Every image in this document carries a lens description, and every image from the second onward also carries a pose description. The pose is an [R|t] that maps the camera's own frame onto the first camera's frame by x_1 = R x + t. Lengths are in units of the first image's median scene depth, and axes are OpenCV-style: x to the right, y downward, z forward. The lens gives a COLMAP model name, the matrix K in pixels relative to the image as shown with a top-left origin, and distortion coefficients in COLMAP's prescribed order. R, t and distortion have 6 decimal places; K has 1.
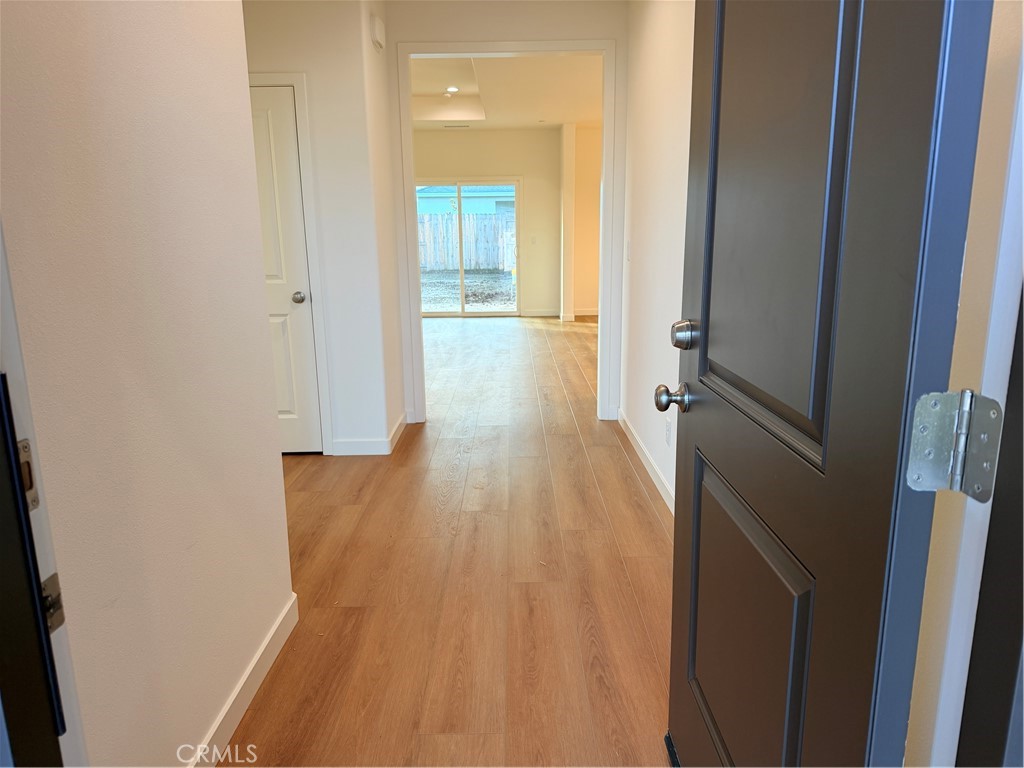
lens RADIAL K [[702.9, 0, 514.4], [0, 702.9, 412.6], [0, 0, 1]] dist [0.045635, 0.000001]
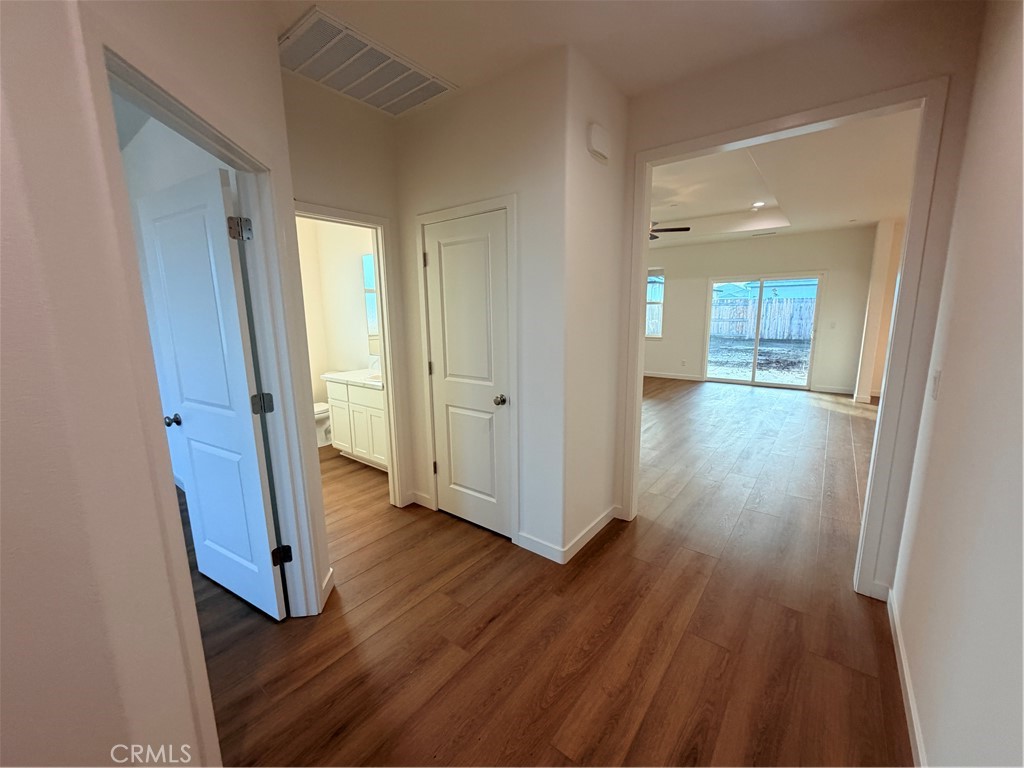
lens RADIAL K [[411.0, 0, 514.6], [0, 411.0, 386.2], [0, 0, 1]] dist [0.001616, 0.000611]
pose [[0.788971, 0.112194, -0.604101, 0.035012], [-0.149046, 0.988769, -0.011023, -0.068253], [0.596079, 0.098735, 0.796832, 0.191232]]
